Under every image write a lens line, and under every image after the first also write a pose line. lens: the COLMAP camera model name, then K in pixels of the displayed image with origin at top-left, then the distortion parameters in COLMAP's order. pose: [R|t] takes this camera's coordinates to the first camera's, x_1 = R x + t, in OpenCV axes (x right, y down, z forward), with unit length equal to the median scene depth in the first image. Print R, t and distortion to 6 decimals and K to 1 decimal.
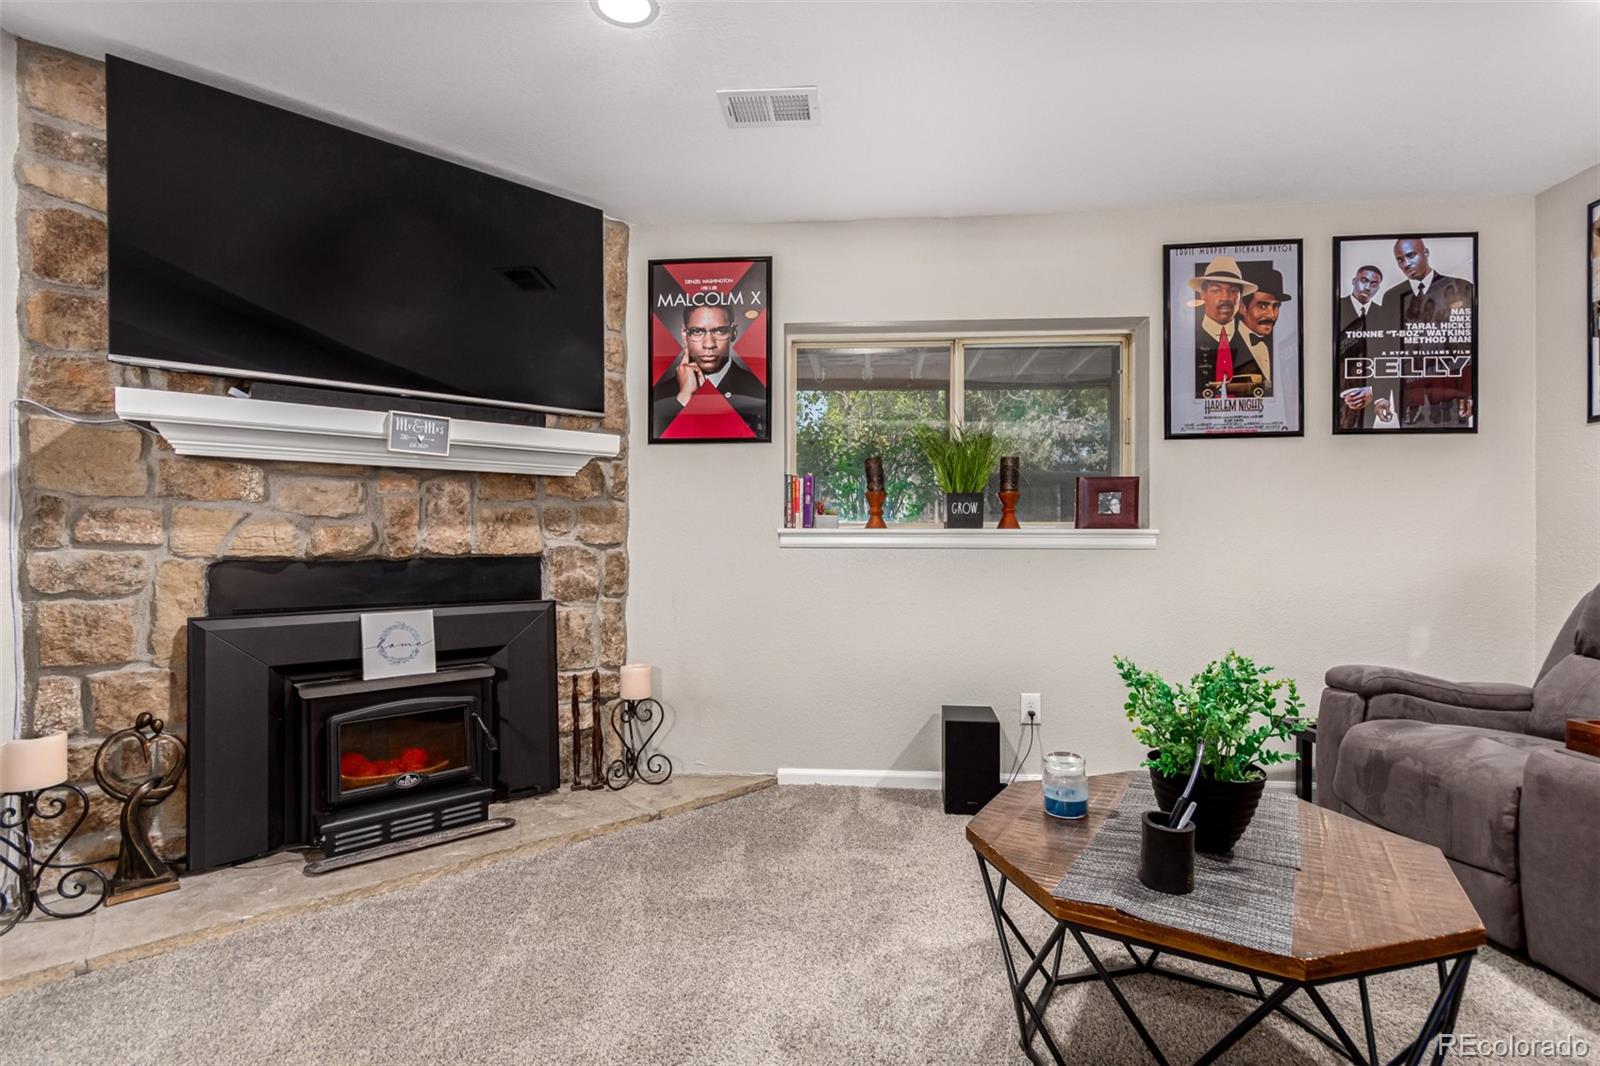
lens RADIAL K [[745.4, 0, 801.8], [0, 745.4, 537.7], [0, 0, 1]] dist [0.002409, 0.001362]
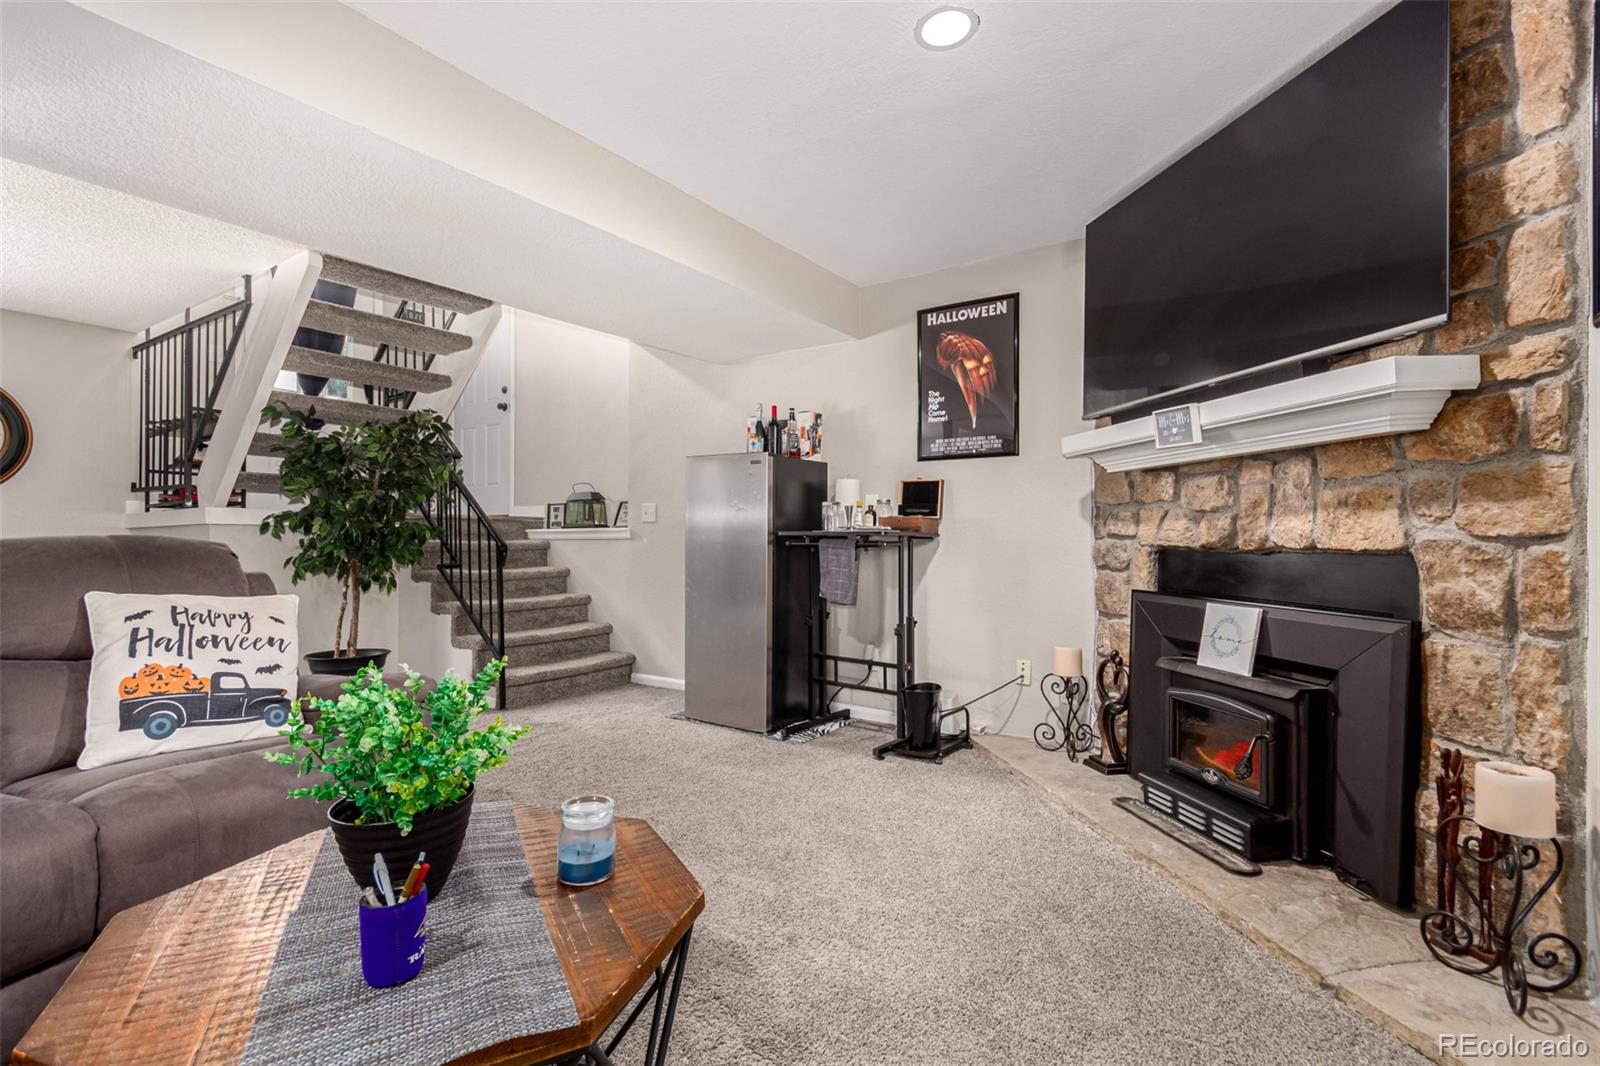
lens RADIAL K [[745.4, 0, 801.8], [0, 745.4, 537.7], [0, 0, 1]] dist [0.002409, 0.001362]
pose [[-0.498308, -0.000950, -0.866999, 0.544738], [0.000974, 0.999998, -0.001656, 0.011246], [0.866999, -0.001670, -0.498306, 0.935985]]
